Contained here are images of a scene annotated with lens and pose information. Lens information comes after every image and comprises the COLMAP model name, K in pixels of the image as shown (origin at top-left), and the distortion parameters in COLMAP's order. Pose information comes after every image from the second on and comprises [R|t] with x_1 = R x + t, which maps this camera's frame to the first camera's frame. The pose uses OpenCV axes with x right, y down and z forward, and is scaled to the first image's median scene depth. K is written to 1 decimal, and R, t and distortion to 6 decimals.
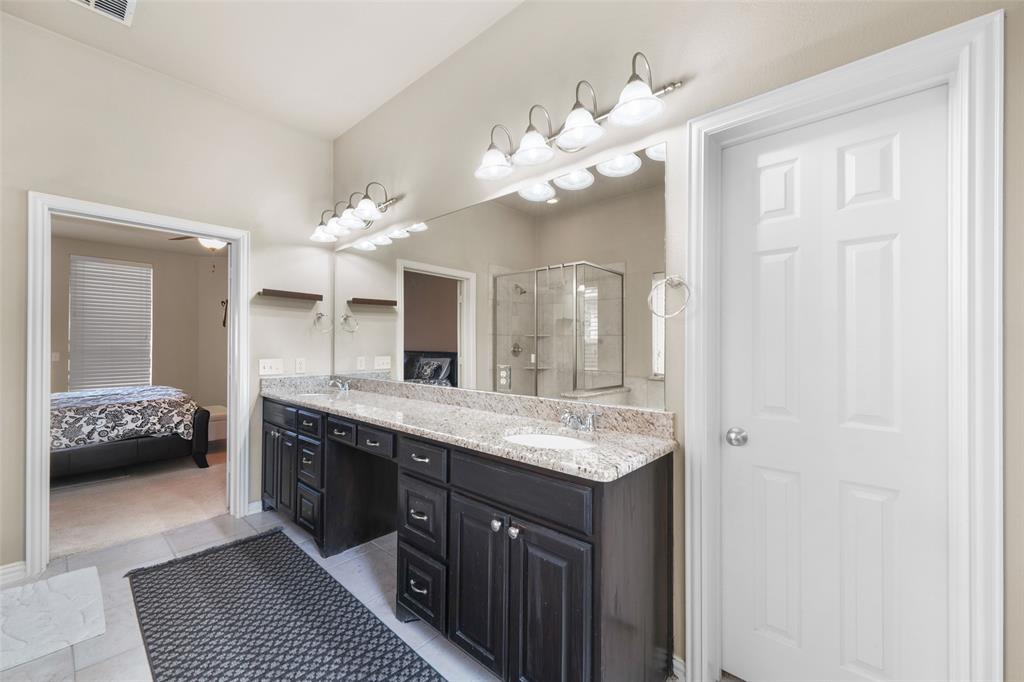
lens RADIAL K [[405.0, 0, 506.5], [0, 405.0, 343.9], [0, 0, 1]] dist [0.002743, 0.000070]
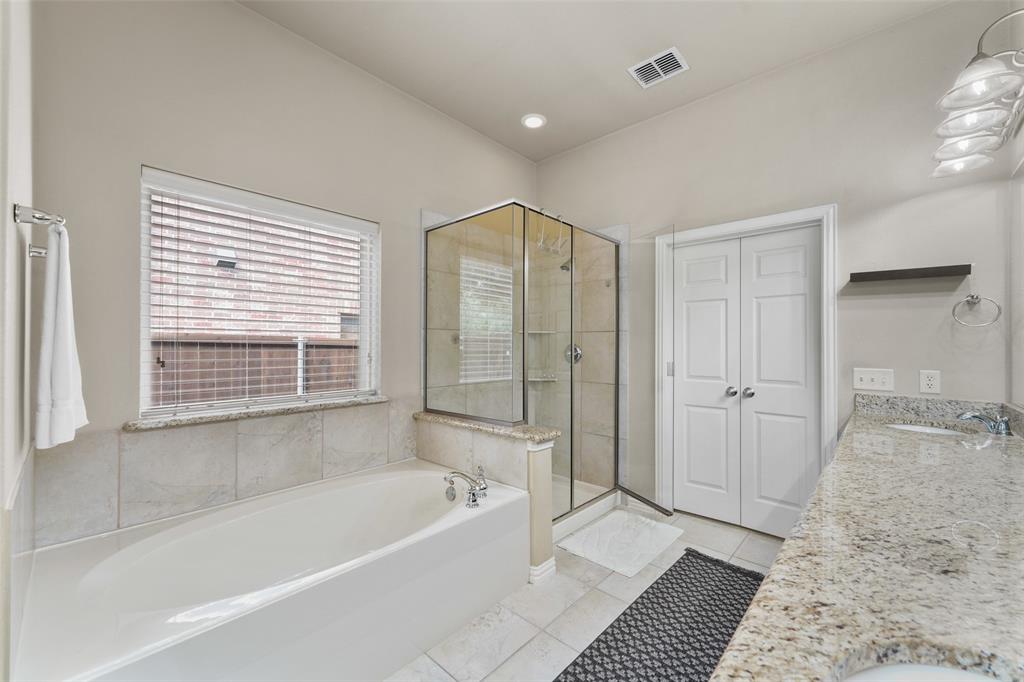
lens RADIAL K [[405.0, 0, 506.5], [0, 405.0, 343.9], [0, 0, 1]] dist [0.002743, 0.000070]
pose [[-0.015496, -0.003530, -0.999874, 0.209138], [-0.001372, 0.999993, -0.003509, -0.003826], [0.999879, 0.001318, -0.015501, 0.501260]]
